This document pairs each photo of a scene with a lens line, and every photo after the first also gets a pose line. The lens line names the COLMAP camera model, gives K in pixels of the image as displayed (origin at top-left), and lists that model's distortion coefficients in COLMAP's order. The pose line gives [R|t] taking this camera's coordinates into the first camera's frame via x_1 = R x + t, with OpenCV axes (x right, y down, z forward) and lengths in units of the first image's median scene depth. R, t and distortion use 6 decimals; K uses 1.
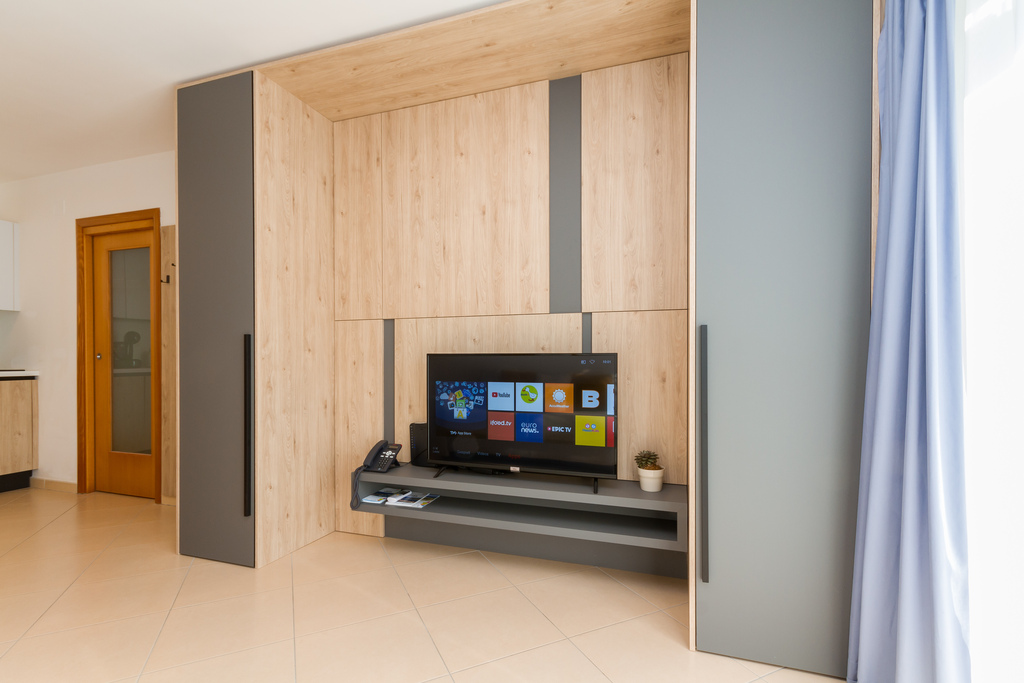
lens RADIAL K [[474.4, 0, 517.8], [0, 474.4, 362.3], [0, 0, 1]] dist [0.006044, 0.001034]
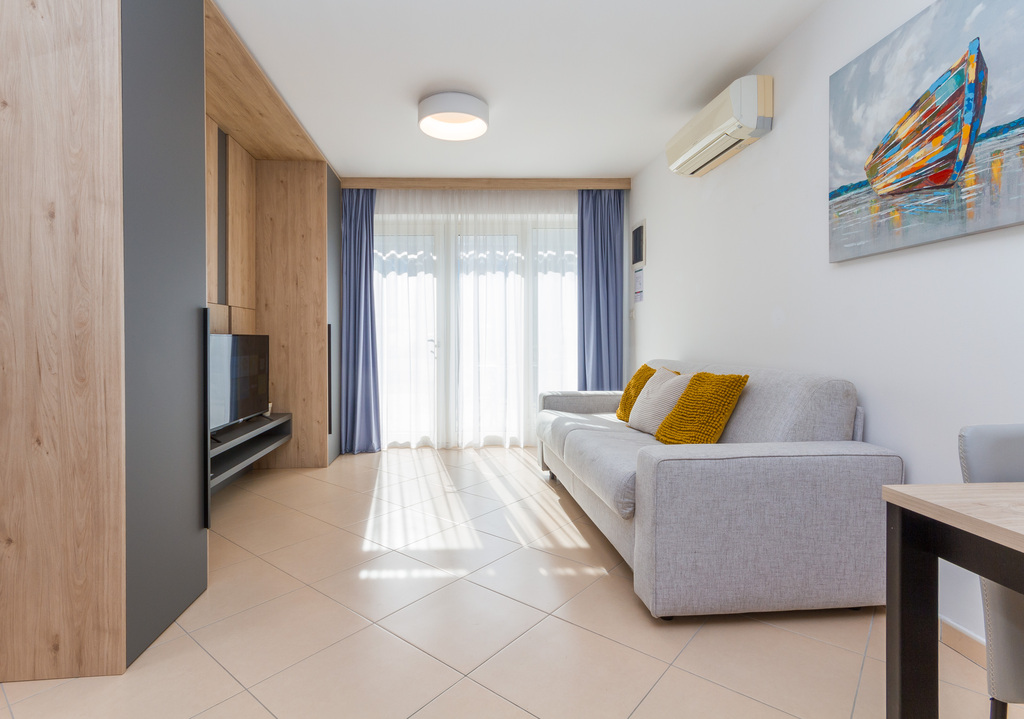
lens RADIAL K [[517.1, 0, 486.1], [0, 517.1, 345.3], [0, 0, 1]] dist [0.002279, -0.000512]
pose [[-0.393024, -0.007751, 0.919496, -1.442443], [0.004958, 0.999932, 0.010549, 0.001655], [-0.919515, 0.008705, -0.392958, 0.828845]]
